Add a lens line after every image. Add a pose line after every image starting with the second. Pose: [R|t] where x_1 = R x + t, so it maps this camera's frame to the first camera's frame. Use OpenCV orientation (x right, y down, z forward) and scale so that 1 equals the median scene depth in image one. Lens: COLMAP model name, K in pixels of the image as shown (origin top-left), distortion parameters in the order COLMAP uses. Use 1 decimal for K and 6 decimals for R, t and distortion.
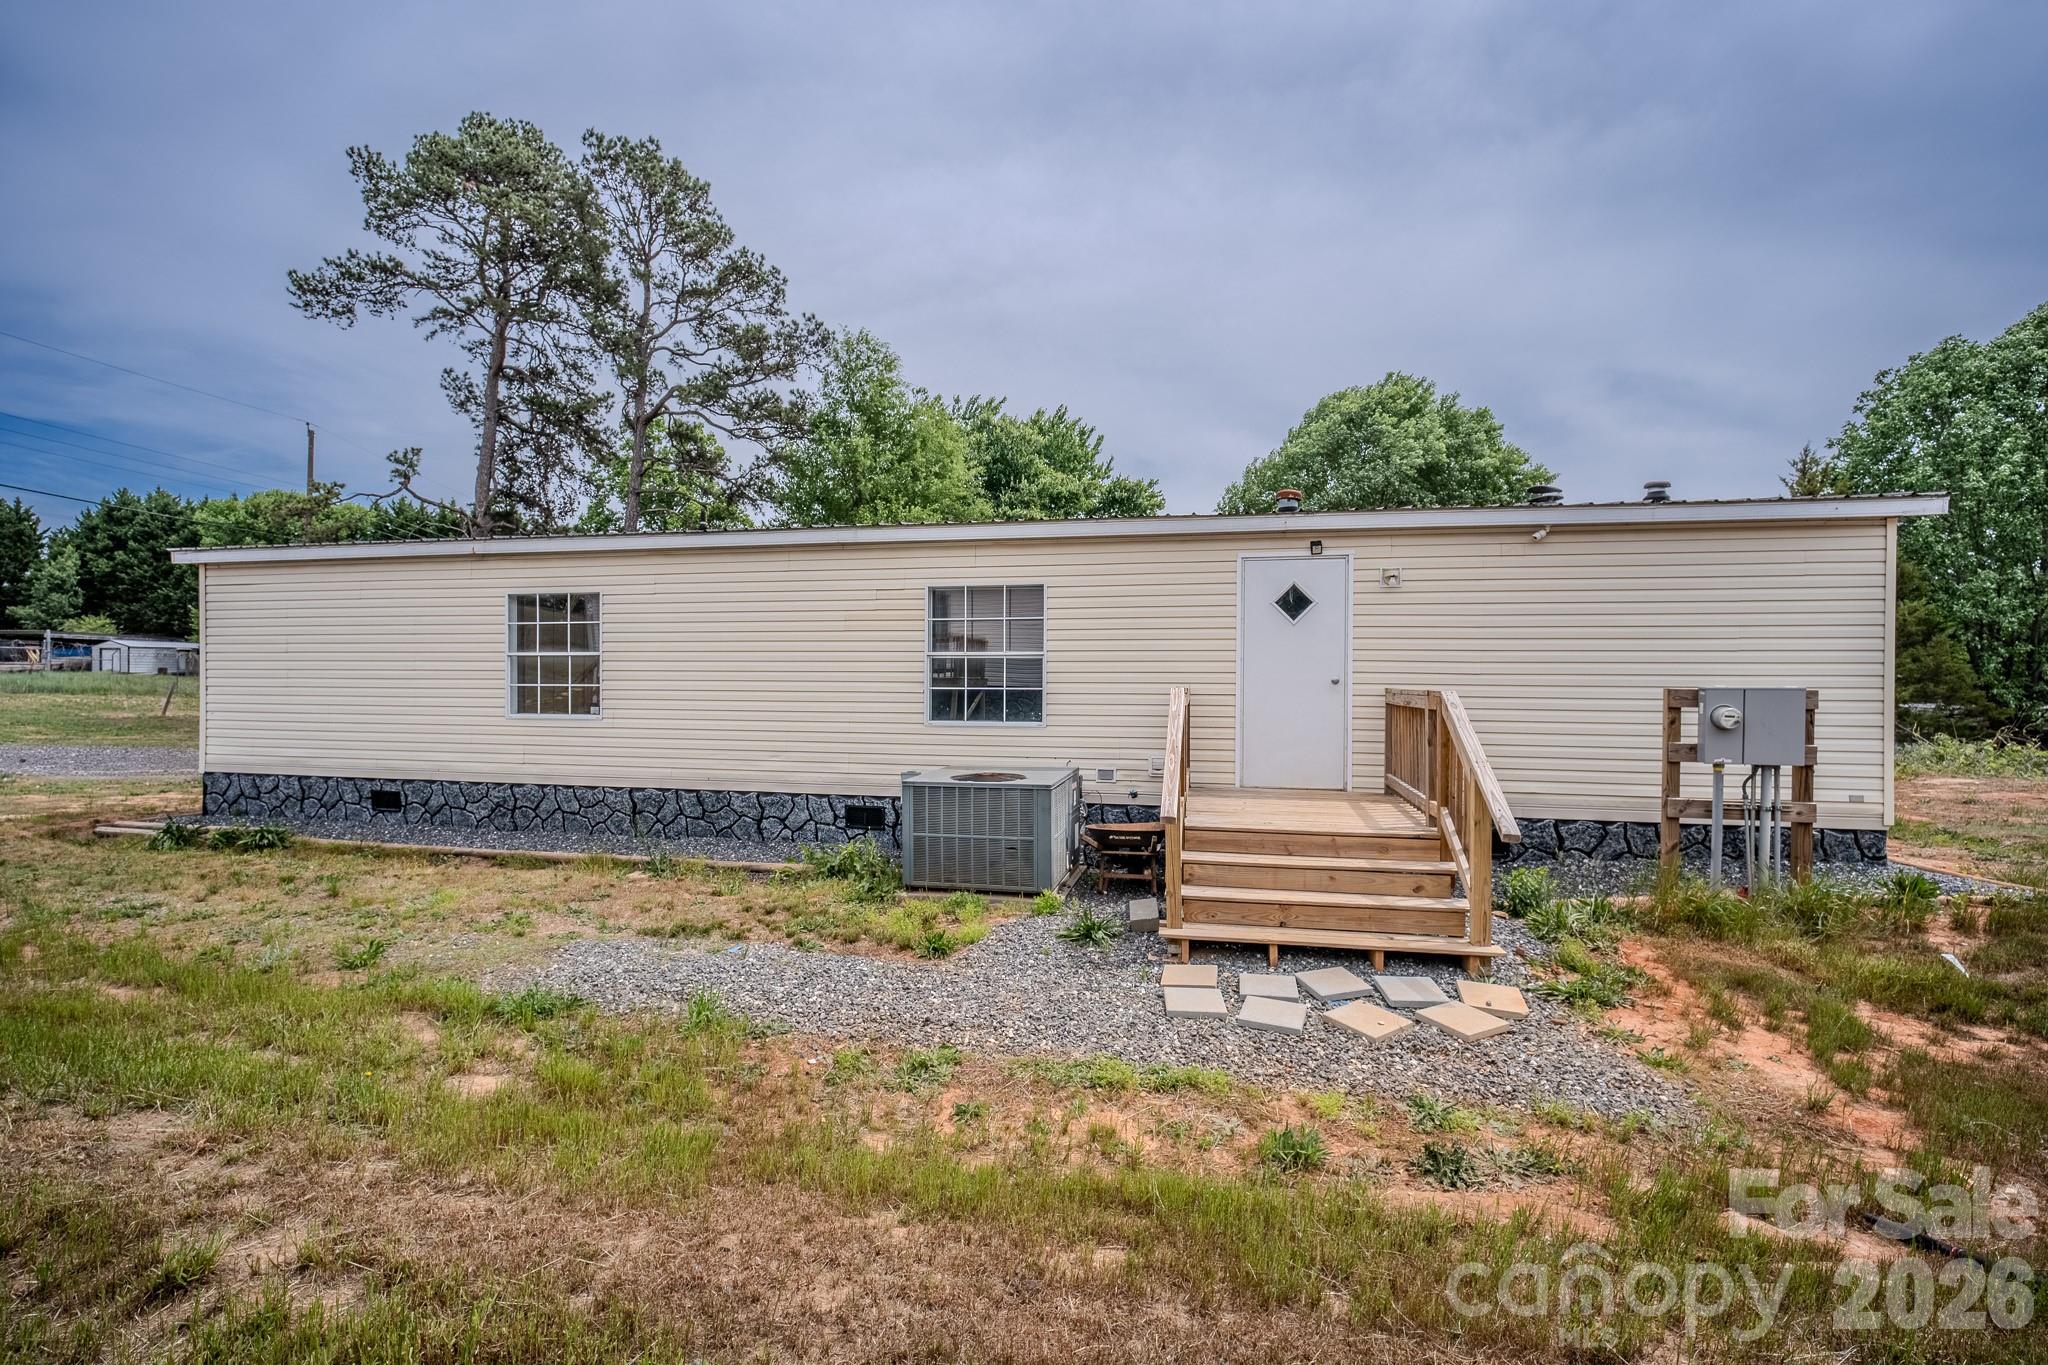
lens RADIAL K [[848.9, 0, 1007.4], [0, 848.9, 690.5], [0, 0, 1]] dist [-0.006320, -0.000861]
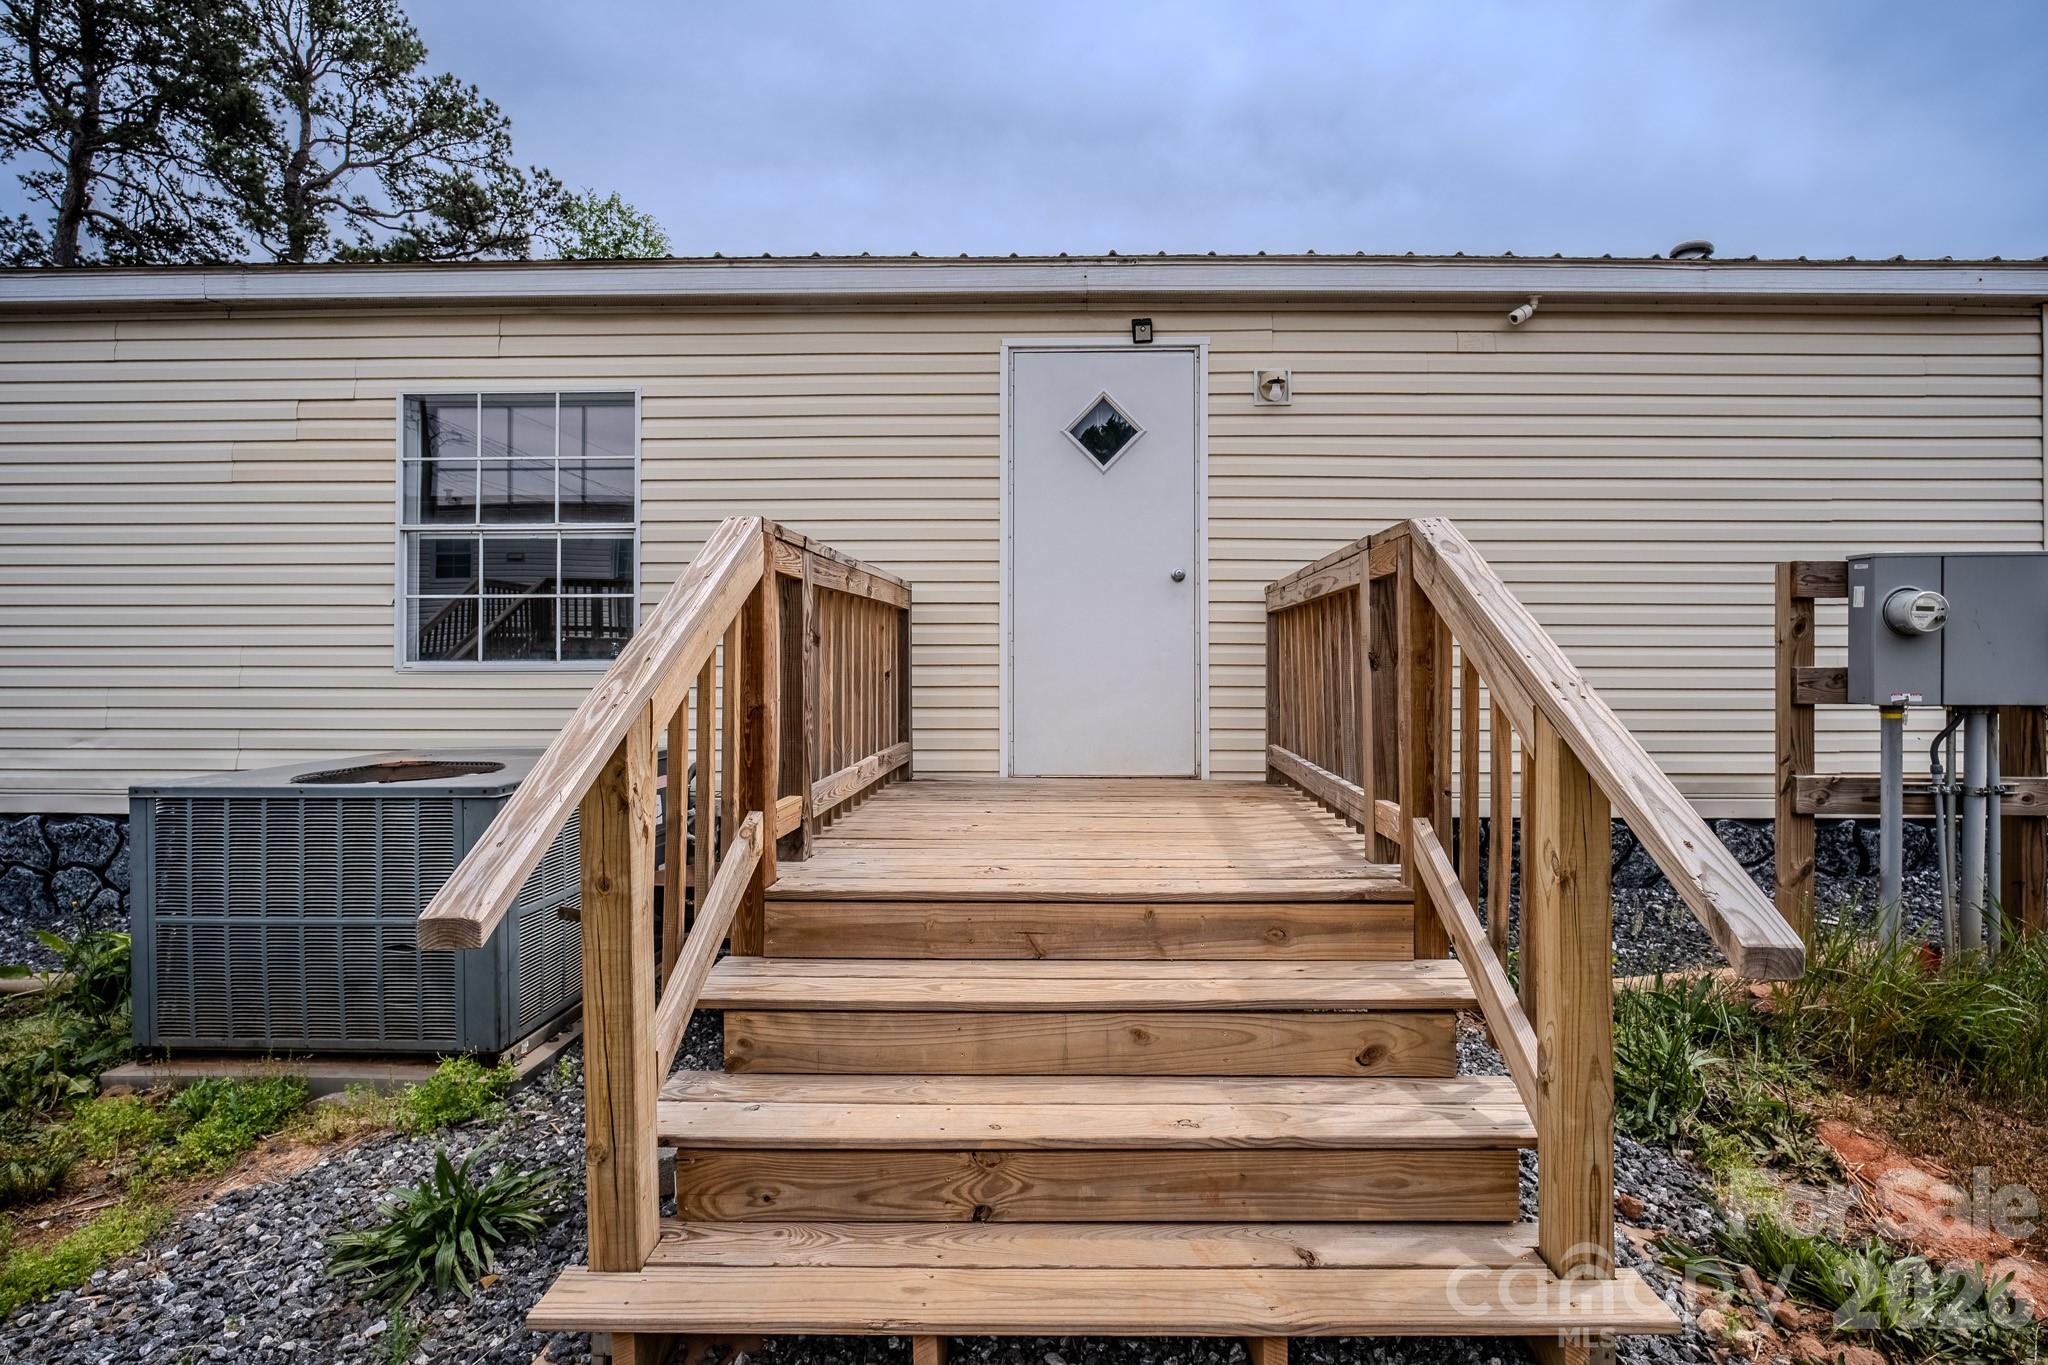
lens RADIAL K [[848.9, 0, 1036.6], [0, 848.9, 673.8], [0, 0, 1]] dist [-0.006320, -0.000861]
pose [[0.986147, -0.009034, 0.165626, 0.207362], [0.010084, 0.999934, -0.005497, 0.053517], [-0.165566, 0.007091, 0.986173, 0.481484]]
